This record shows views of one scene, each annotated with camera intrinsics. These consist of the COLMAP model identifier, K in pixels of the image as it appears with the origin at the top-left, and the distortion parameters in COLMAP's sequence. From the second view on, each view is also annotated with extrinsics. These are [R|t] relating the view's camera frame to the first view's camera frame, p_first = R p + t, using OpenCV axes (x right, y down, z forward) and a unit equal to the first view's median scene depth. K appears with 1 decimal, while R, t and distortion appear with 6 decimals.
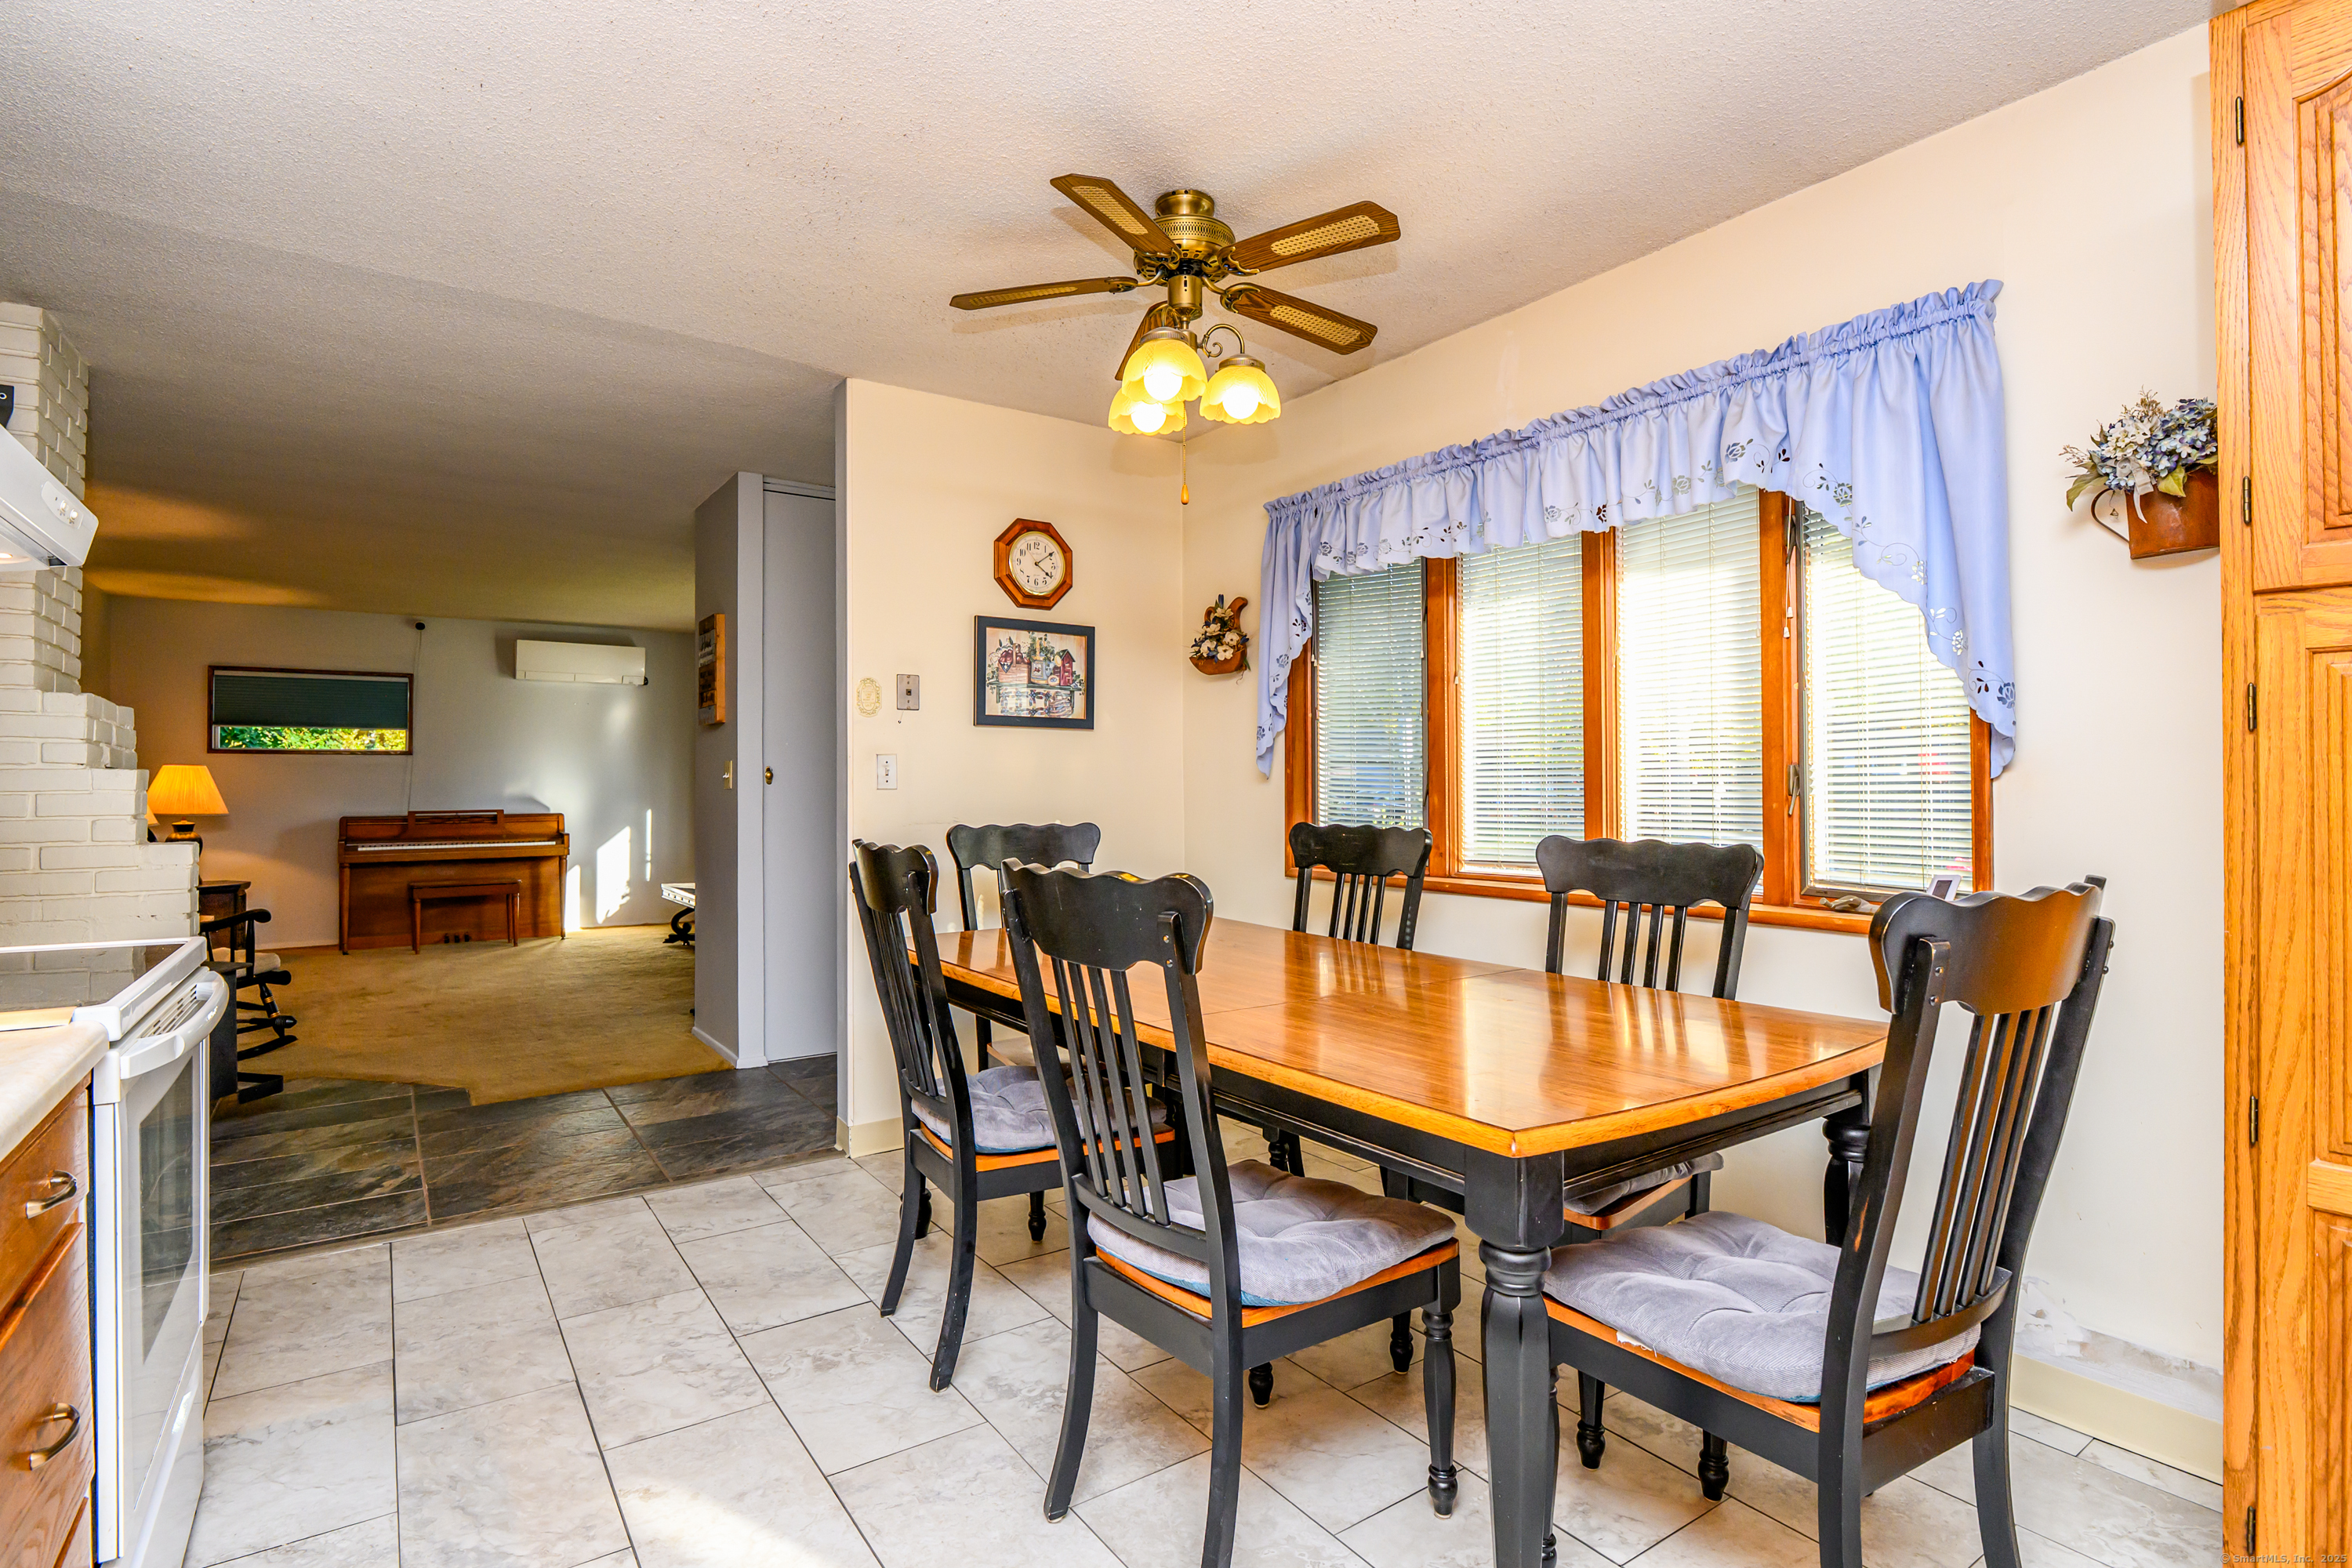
lens RADIAL K [[1158.6, 0, 1166.4], [0, 1158.6, 775.9], [0, 0, 1]] dist [-0.019455, -0.005554]
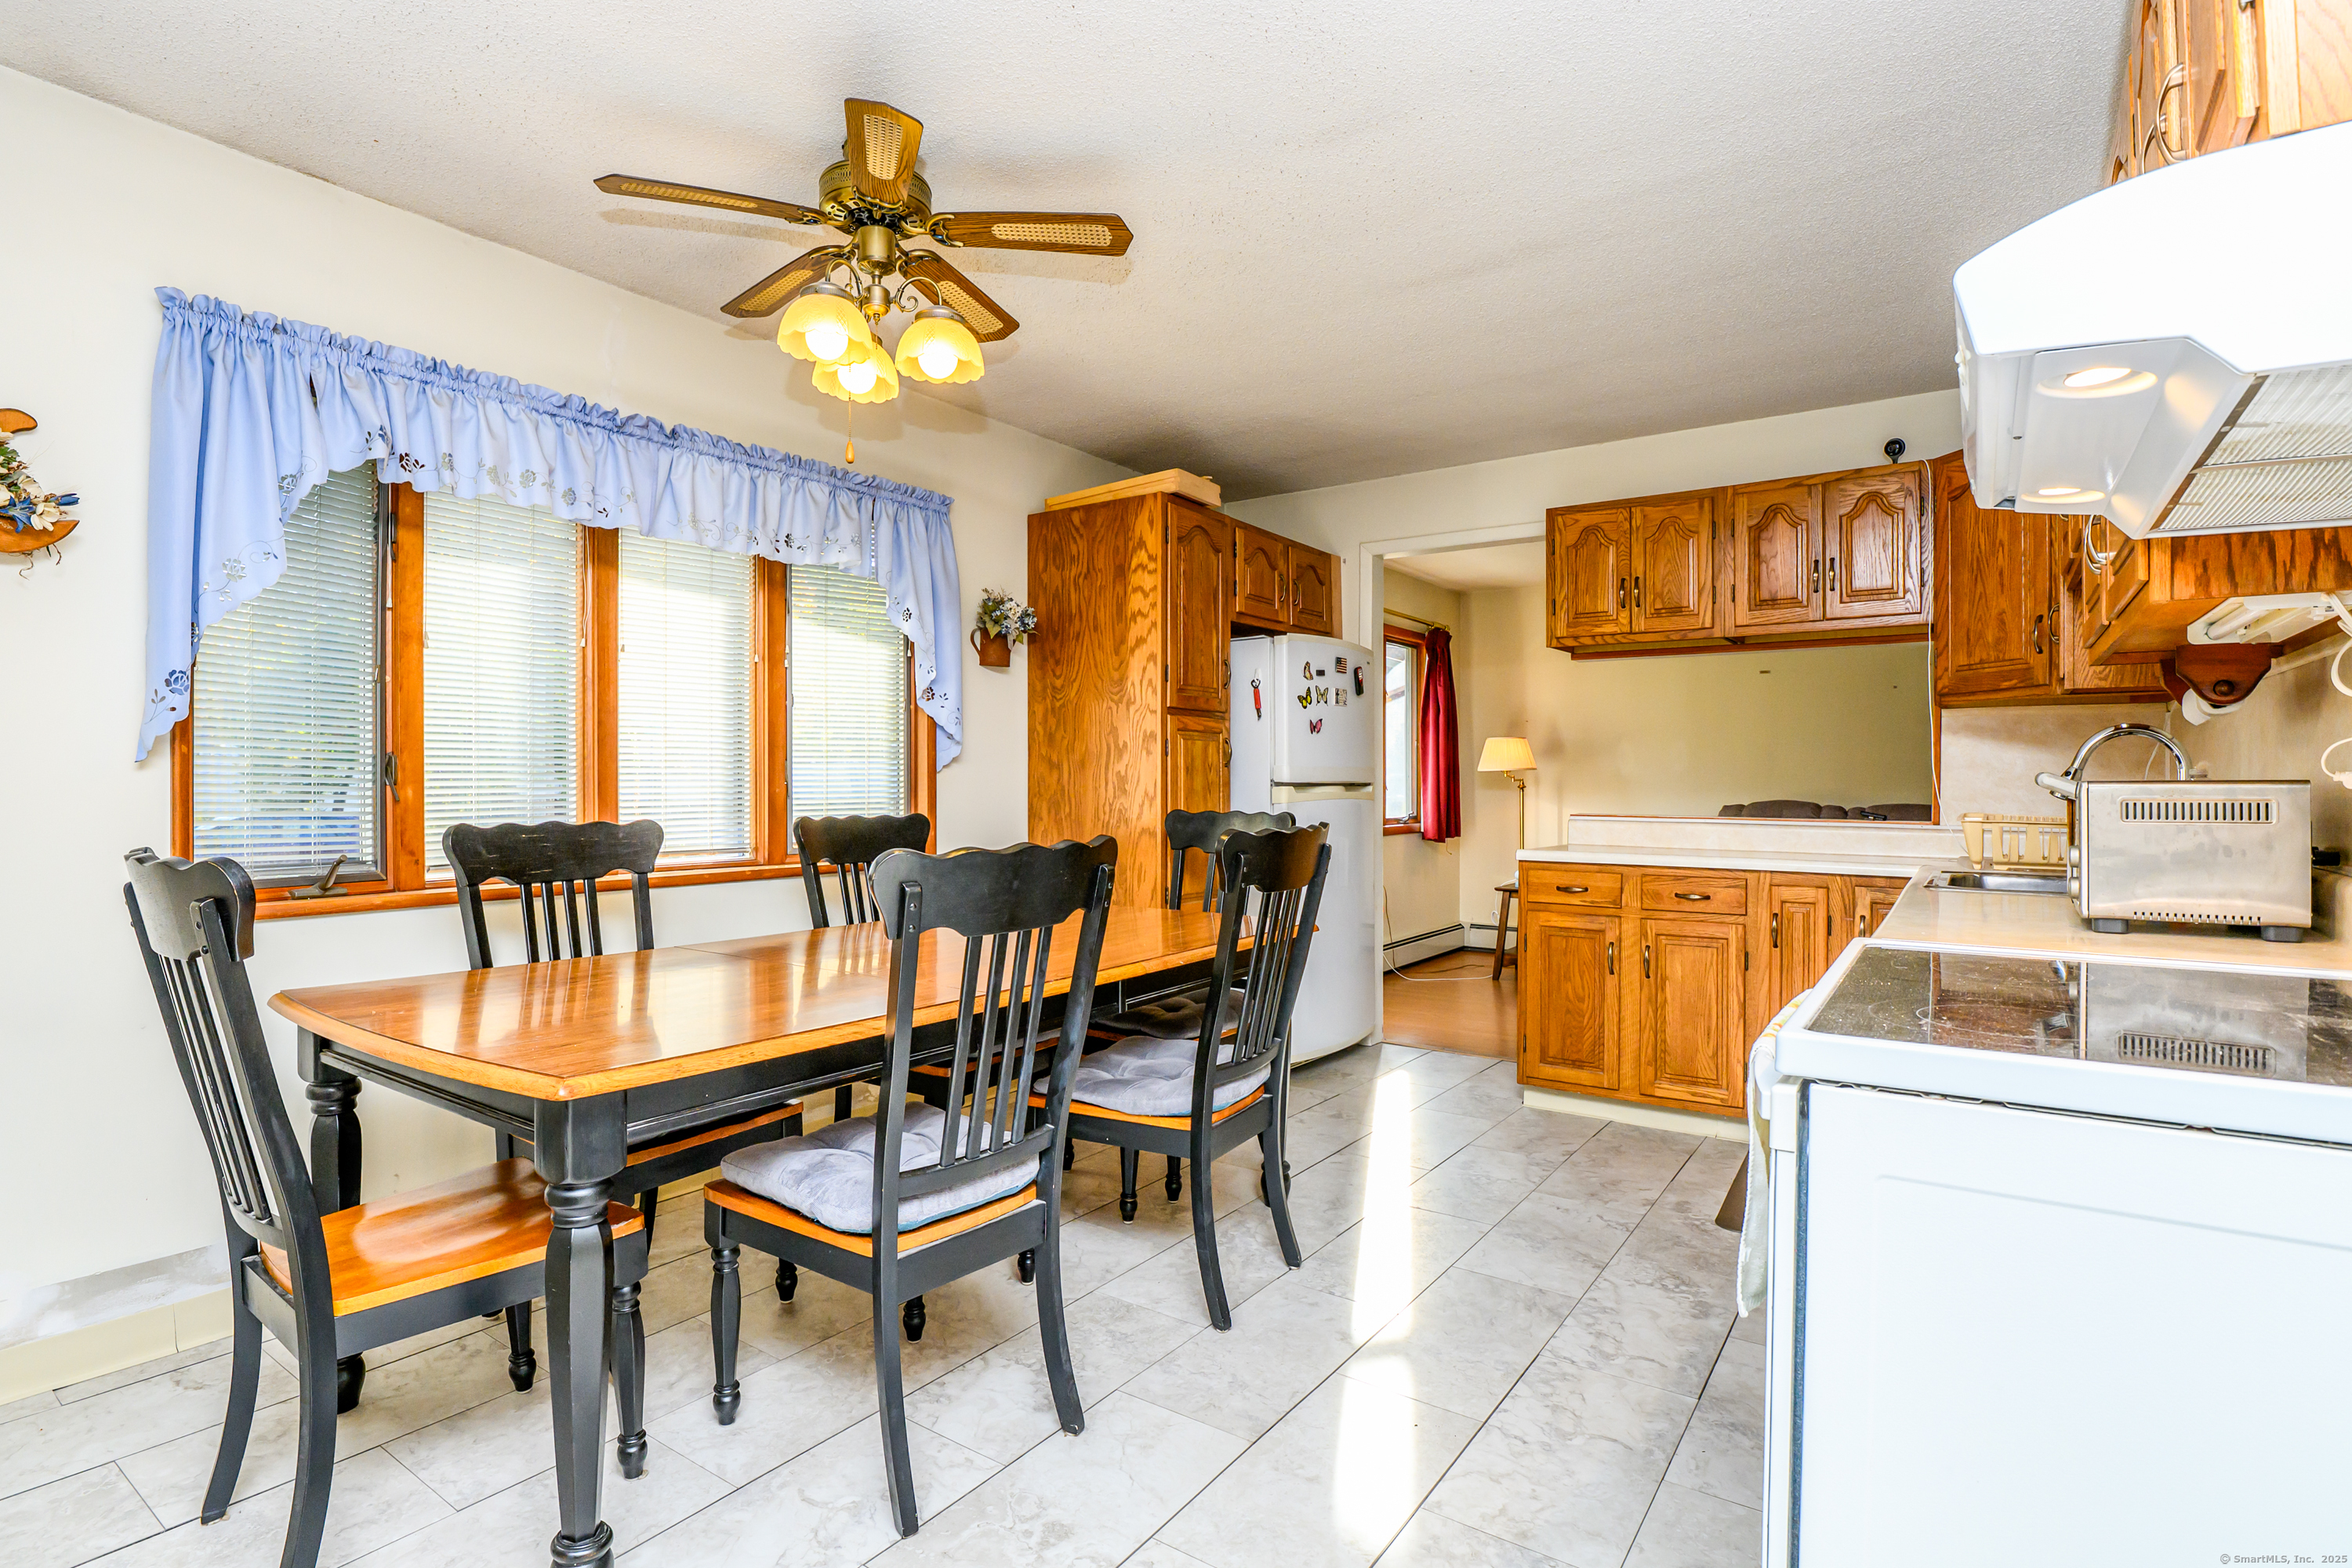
lens RADIAL K [[1158.6, 0, 1183.8], [0, 1158.6, 784.4], [0, 0, 1]] dist [-0.019455, -0.005554]
pose [[-0.366961, 0.001522, 0.930235, -0.590978], [0.001161, 0.999999, -0.001178, 0.017334], [-0.930235, 0.000648, -0.366963, 0.693936]]
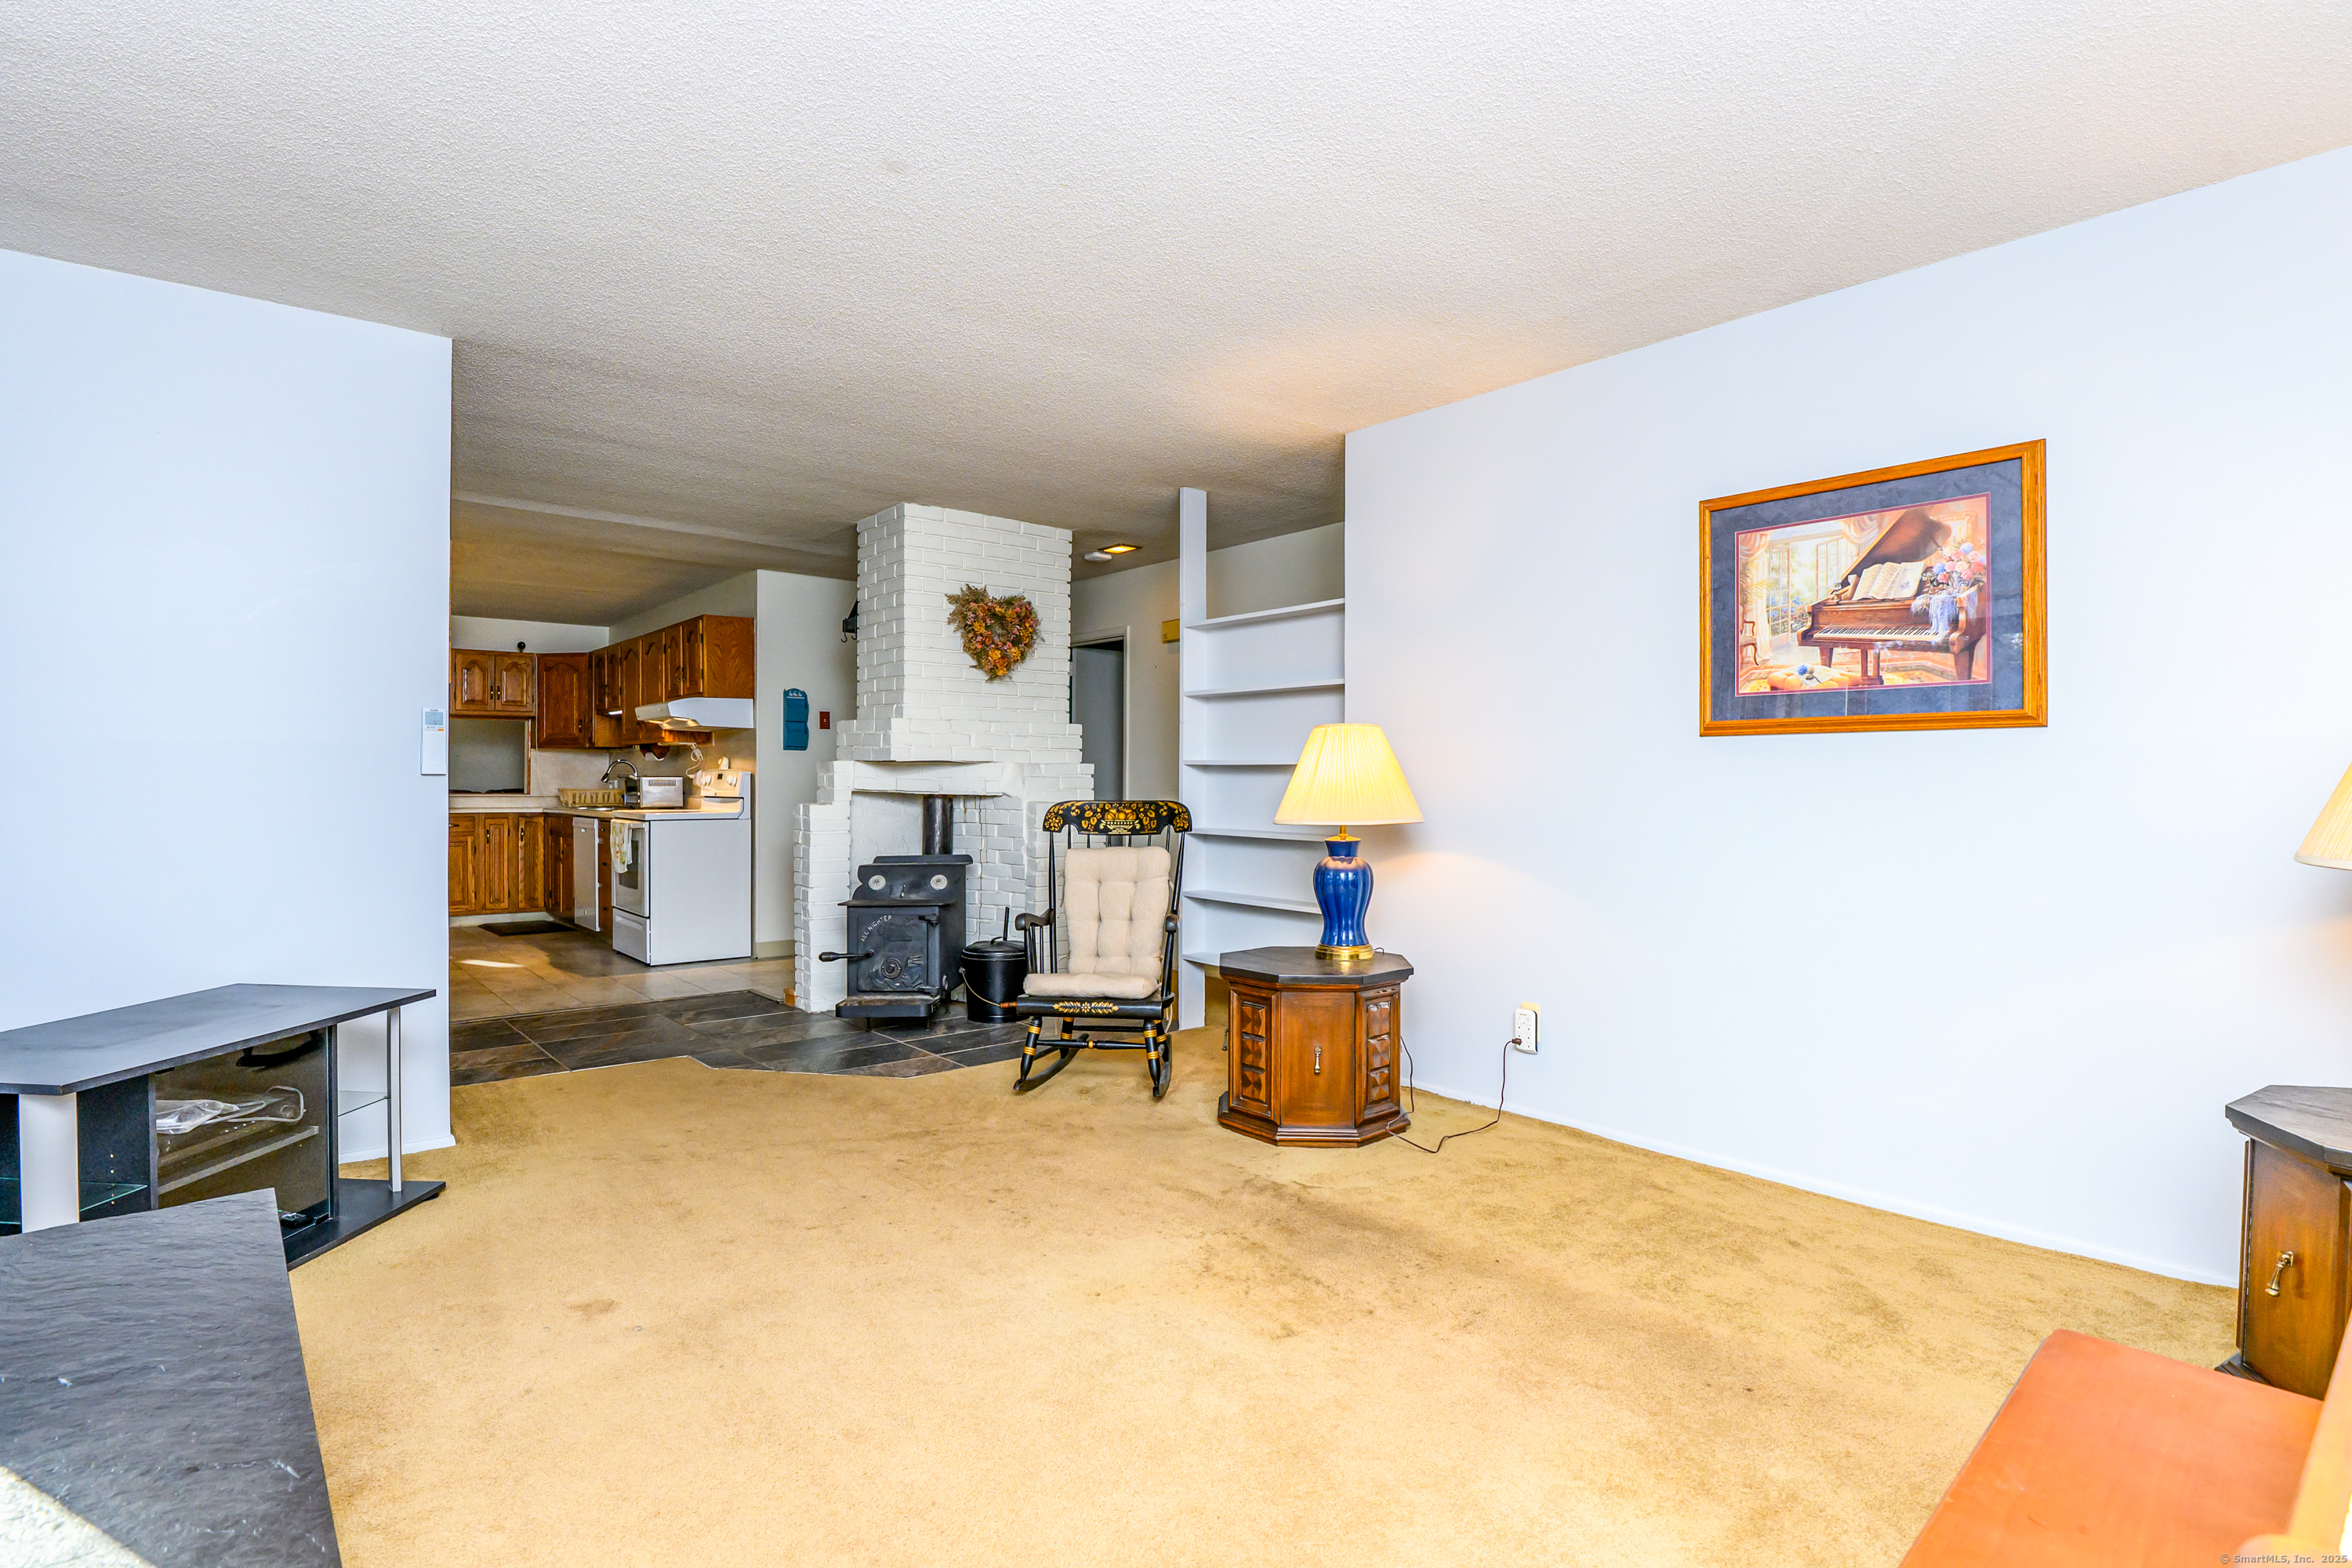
lens RADIAL K [[1158.6, 0, 1166.6], [0, 1158.6, 782.3], [0, 0, 1]] dist [-0.019455, -0.005554]
pose [[-0.995025, 0.003496, -0.099568, -1.025763], [0.003229, 0.999991, 0.002842, 0.022340], [0.099577, 0.002506, -0.995027, 2.316995]]
